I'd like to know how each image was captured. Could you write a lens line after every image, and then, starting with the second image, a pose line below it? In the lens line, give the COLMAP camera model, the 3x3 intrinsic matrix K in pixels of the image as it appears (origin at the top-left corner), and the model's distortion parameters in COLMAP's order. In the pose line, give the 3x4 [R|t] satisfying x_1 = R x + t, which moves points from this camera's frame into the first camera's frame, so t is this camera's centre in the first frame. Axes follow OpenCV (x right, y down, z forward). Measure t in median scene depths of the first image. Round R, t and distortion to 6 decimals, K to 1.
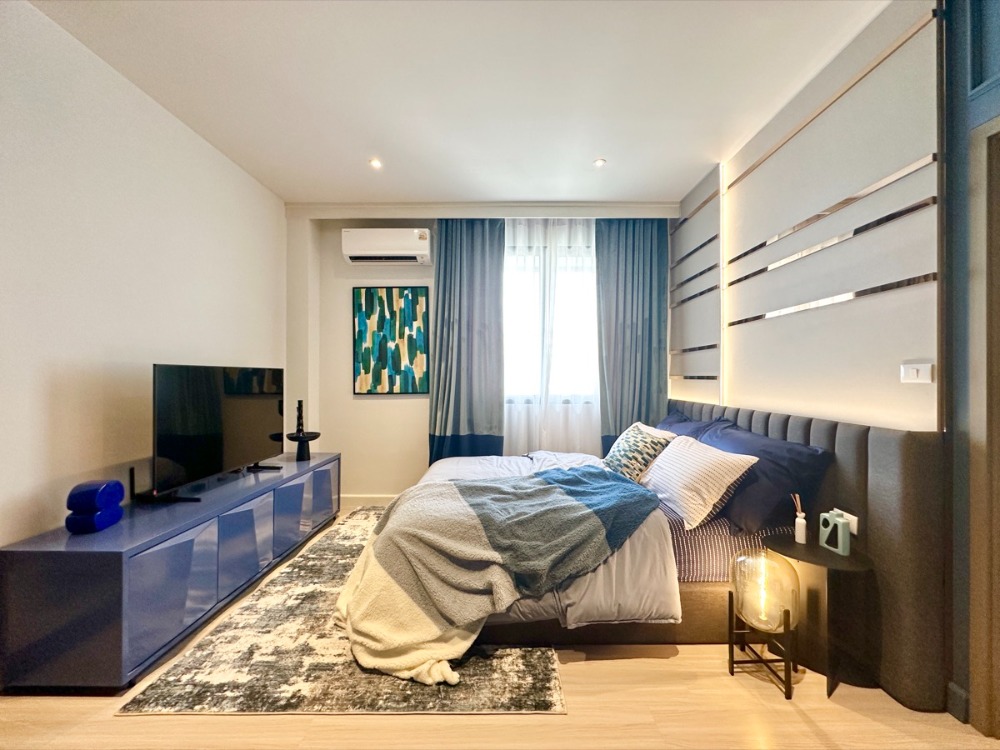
lens RADIAL K [[401.0, 0, 506.3], [0, 401.0, 376.2], [0, 0, 1]] dist [-0.002959, 0.000756]
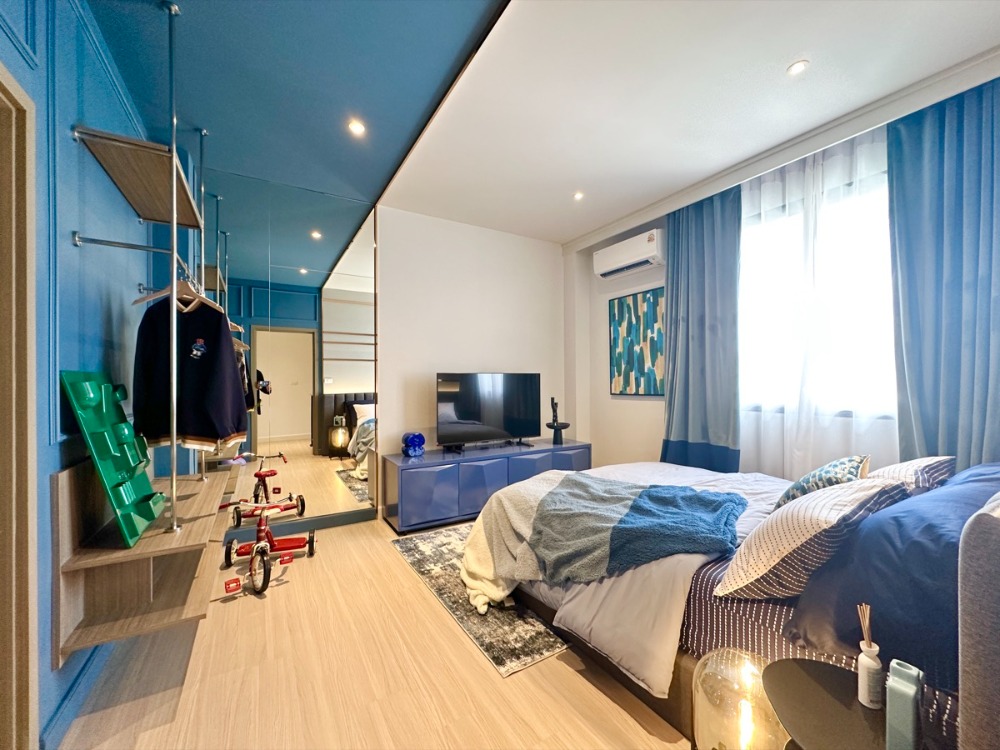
lens RADIAL K [[401.0, 0, 508.6], [0, 401.0, 379.8], [0, 0, 1]] dist [-0.002959, 0.000756]
pose [[0.527079, -0.003678, -0.849808, 0.445930], [0.006164, 0.999981, -0.000504, 0.002472], [0.849794, -0.004973, 0.527091, 0.168186]]
